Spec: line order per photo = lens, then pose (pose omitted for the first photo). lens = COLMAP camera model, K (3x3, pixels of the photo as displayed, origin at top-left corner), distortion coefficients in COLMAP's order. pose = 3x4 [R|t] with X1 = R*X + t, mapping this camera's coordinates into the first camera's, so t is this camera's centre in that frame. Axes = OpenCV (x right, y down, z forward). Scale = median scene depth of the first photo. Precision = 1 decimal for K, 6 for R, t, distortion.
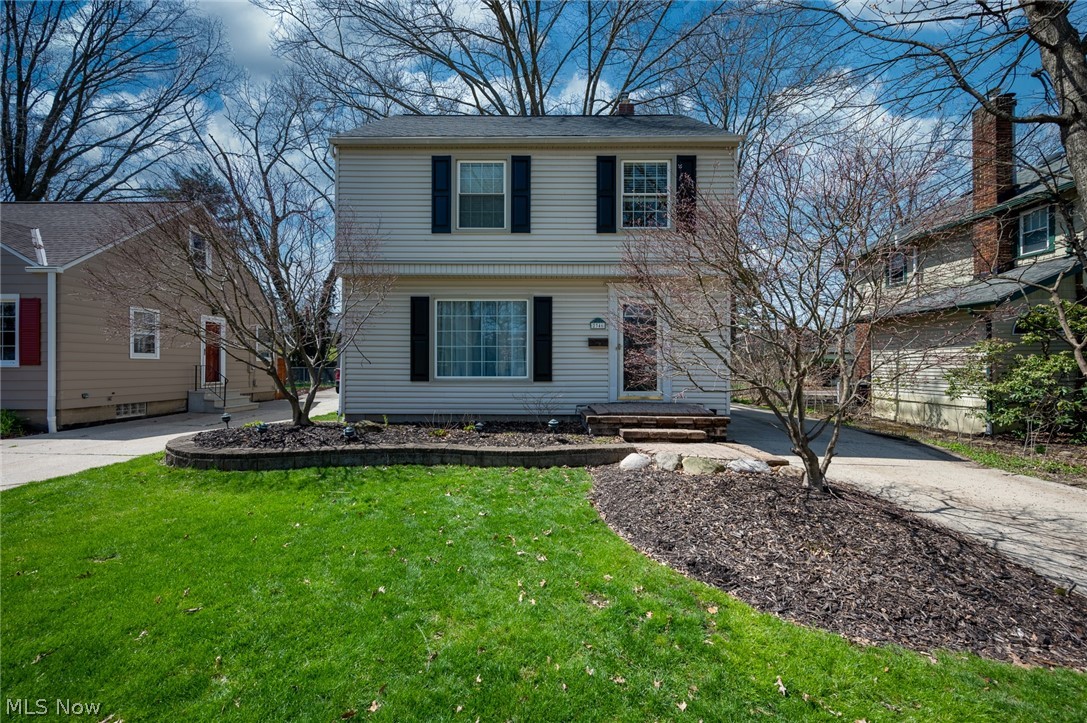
lens RADIAL K [[430.4, 0, 551.3], [0, 430.4, 367.9], [0, 0, 1]] dist [0.002724, 0.000127]
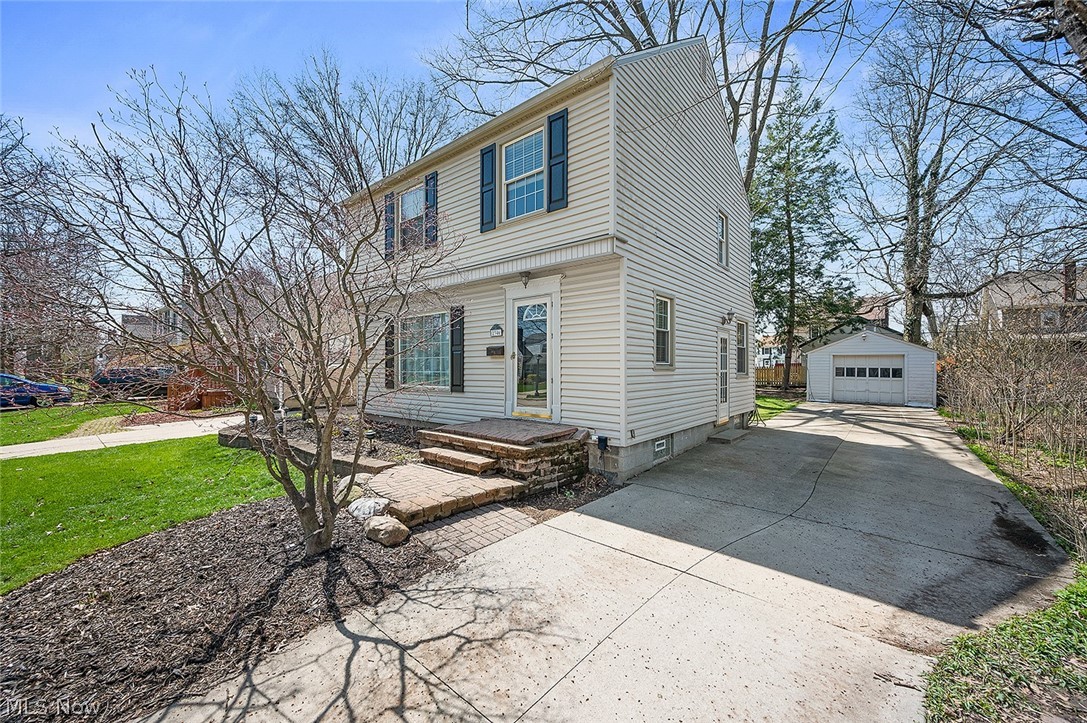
lens RADIAL K [[430.4, 0, 542.6], [0, 430.4, 361.5], [0, 0, 1]] dist [0.002724, 0.000127]
pose [[0.793833, -0.018053, -0.607867, 0.739098], [0.005488, 0.999731, -0.022523, -0.016388], [0.608110, 0.014543, 0.793719, 0.342527]]
